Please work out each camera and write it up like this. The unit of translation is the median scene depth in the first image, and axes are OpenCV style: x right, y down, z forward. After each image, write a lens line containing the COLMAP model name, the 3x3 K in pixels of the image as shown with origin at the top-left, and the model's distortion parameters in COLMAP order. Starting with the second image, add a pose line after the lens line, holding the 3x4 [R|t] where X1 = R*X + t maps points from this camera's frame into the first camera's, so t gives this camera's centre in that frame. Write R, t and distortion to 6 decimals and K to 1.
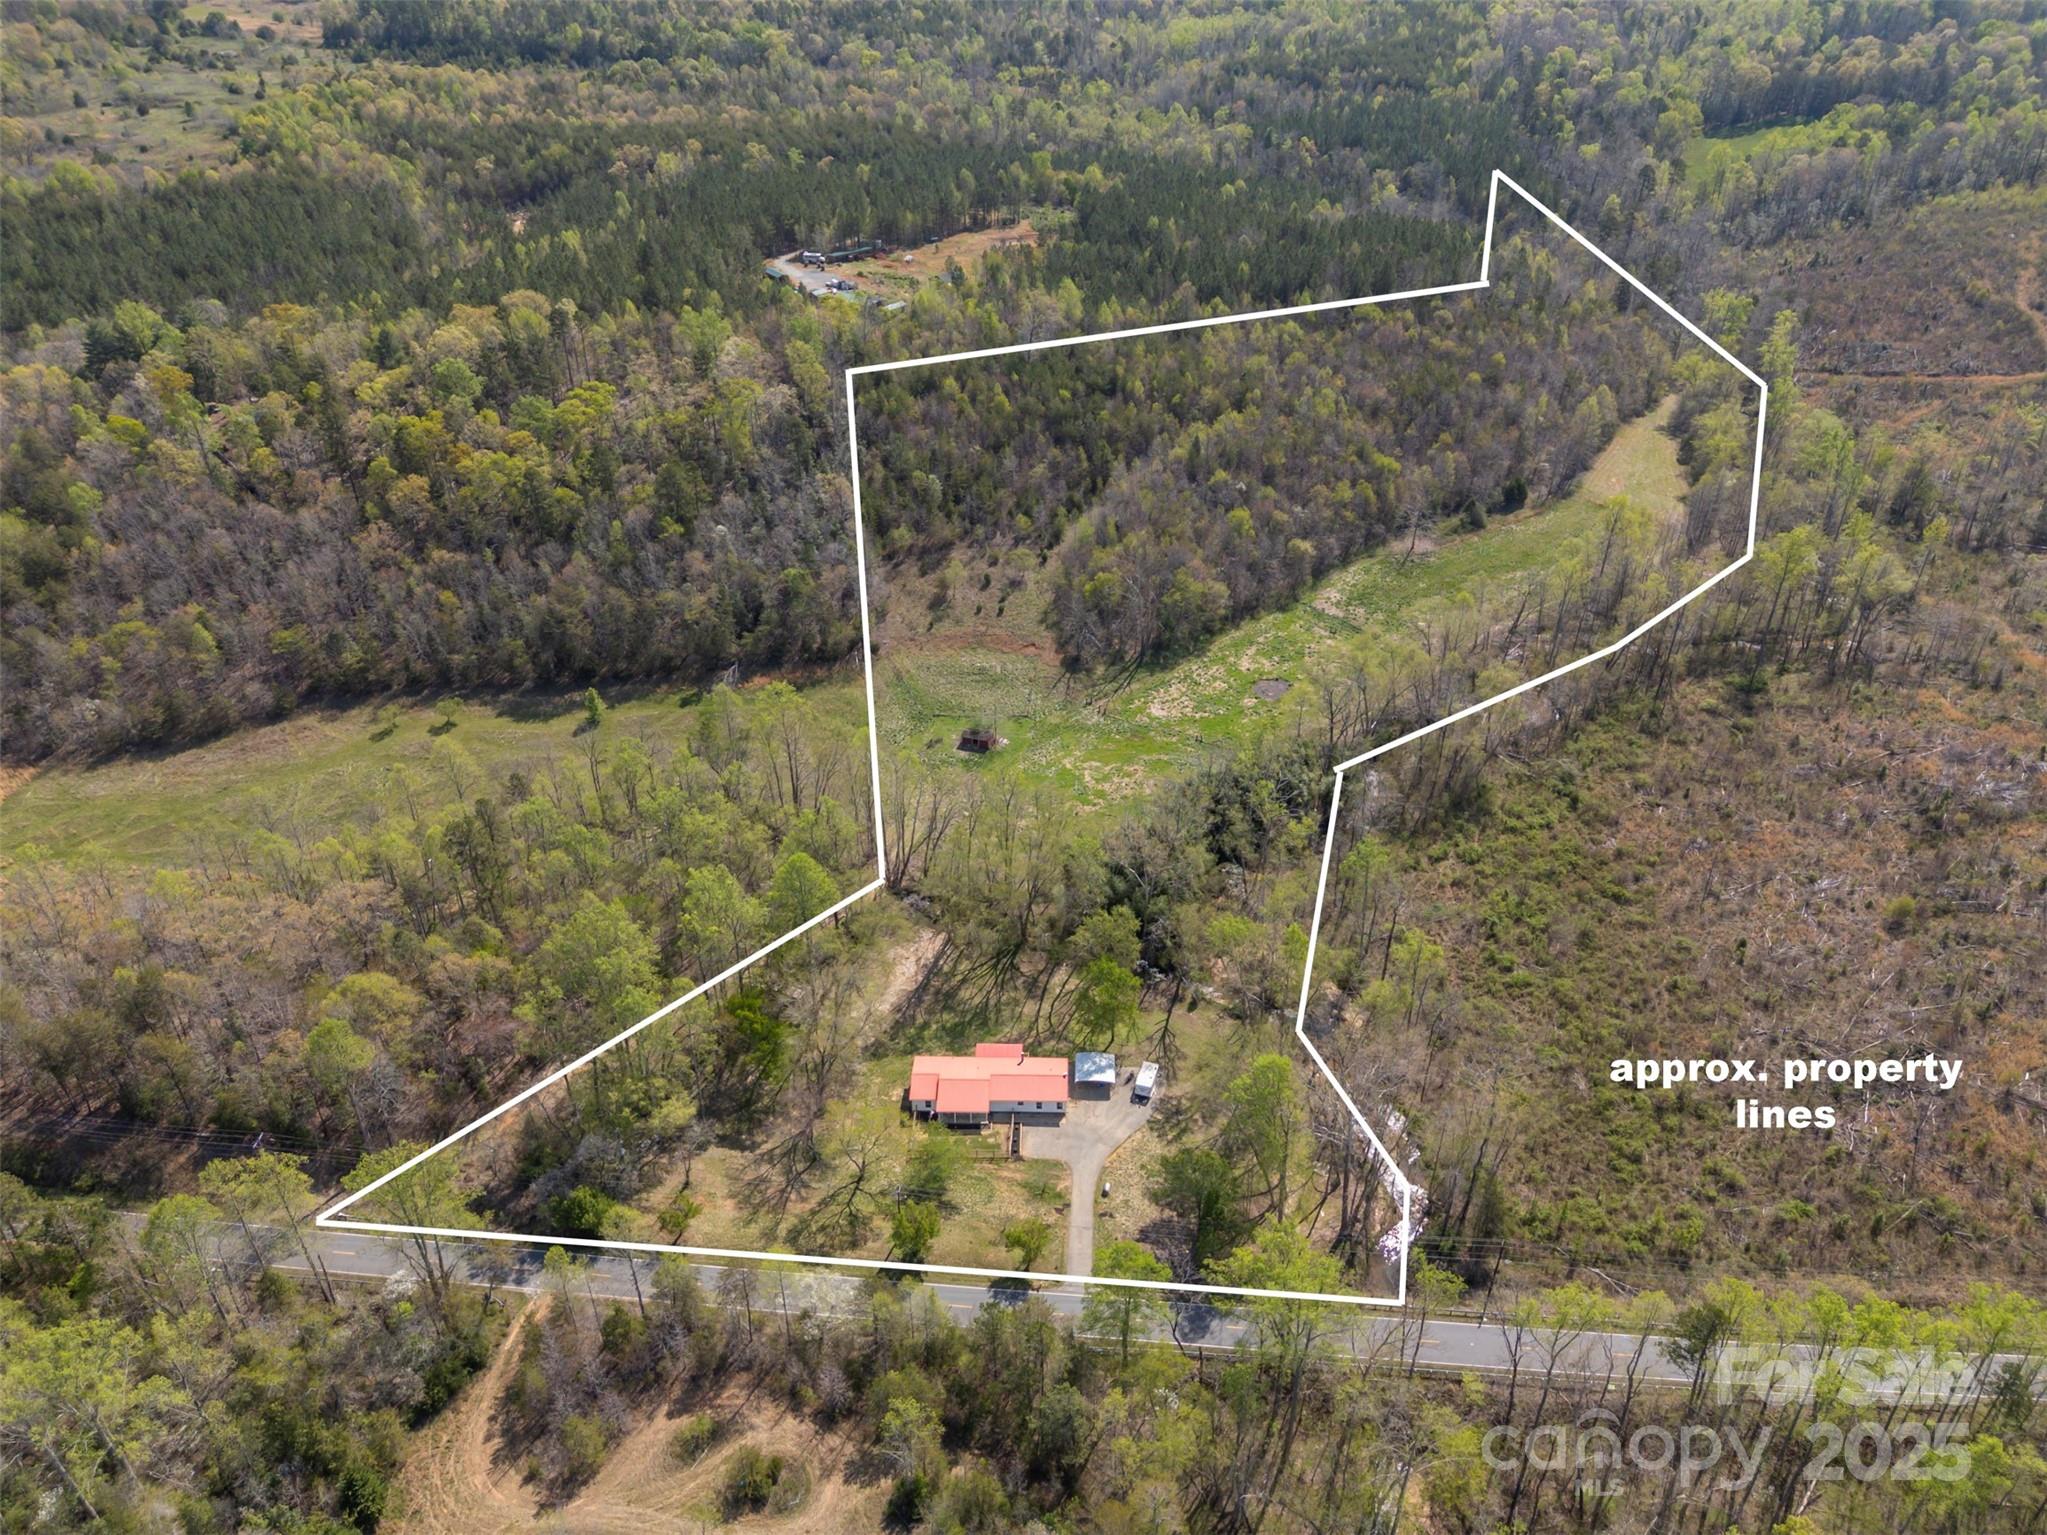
lens RADIAL K [[1457.2, 0, 1021.7], [0, 1457.2, 766.4], [0, 0, 1]] dist [0.025539, 0.004886]
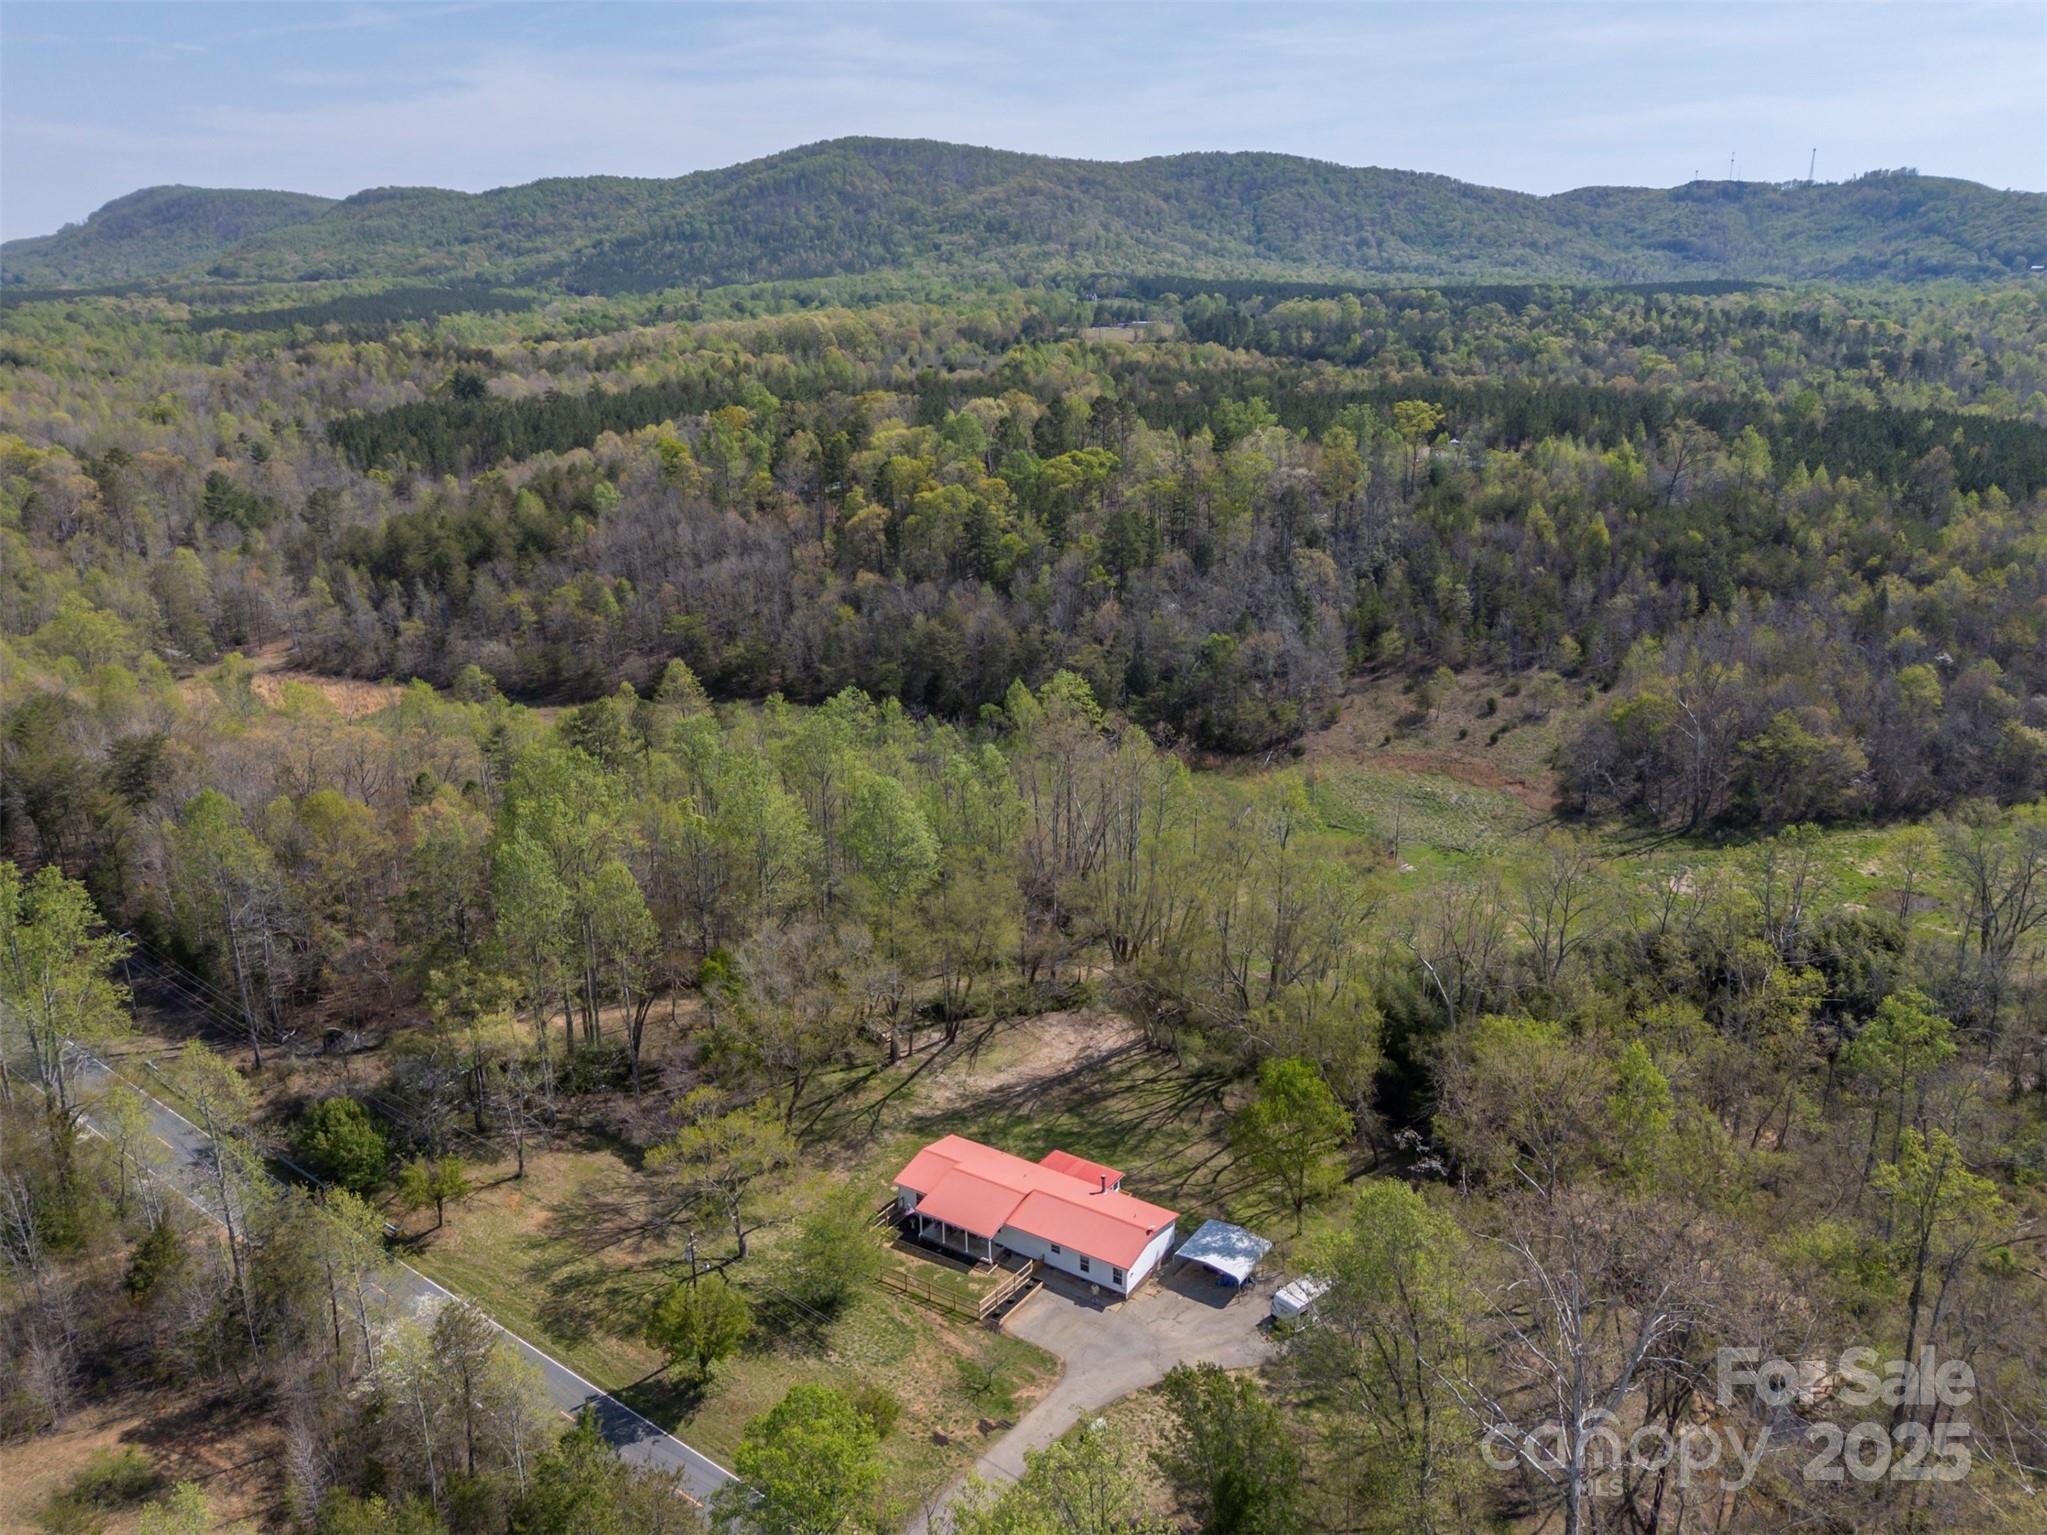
lens RADIAL K [[1457.2, 0, 1024.7], [0, 1457.2, 769.2], [0, 0, 1]] dist [0.025539, 0.004886]
pose [[0.849886, 0.144311, -0.506821, 0.238542], [-0.274500, 0.942219, -0.192023, 0.164780], [0.449826, 0.302320, 0.840393, 0.459844]]
